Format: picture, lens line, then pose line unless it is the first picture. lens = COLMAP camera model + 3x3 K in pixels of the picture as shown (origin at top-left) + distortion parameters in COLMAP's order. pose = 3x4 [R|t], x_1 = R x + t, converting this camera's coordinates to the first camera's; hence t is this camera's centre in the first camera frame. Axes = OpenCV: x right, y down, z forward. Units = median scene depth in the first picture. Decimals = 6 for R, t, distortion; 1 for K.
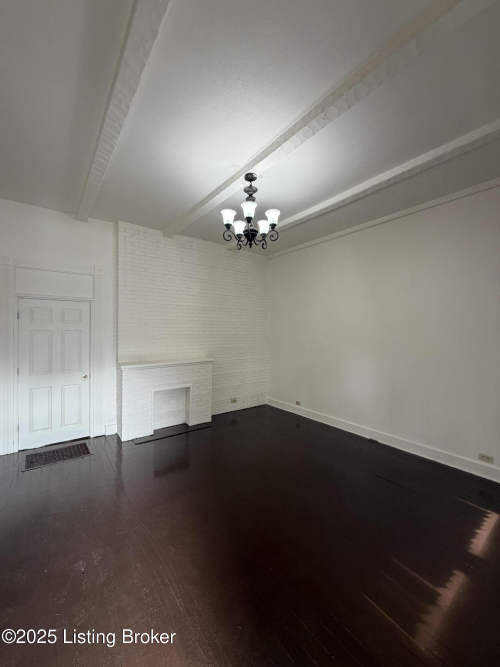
lens RADIAL K [[266.8, 0, 248.9], [0, 266.8, 331.1], [0, 0, 1]] dist [-0.000275, -0.000018]
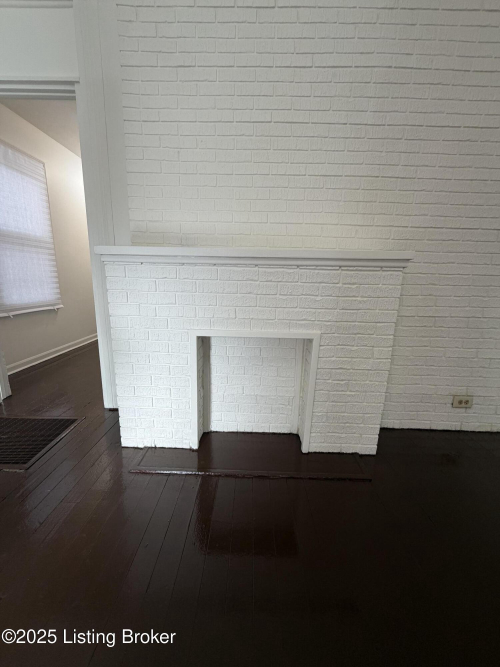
lens RADIAL K [[266.8, 0, 248.9], [0, 266.8, 331.1], [0, 0, 1]] dist [-0.000275, -0.000018]
pose [[0.789744, 0.140584, -0.597111, -0.104688], [-0.023582, 0.979623, 0.199454, 0.154466], [0.612983, -0.143436, 0.776967, 0.789565]]
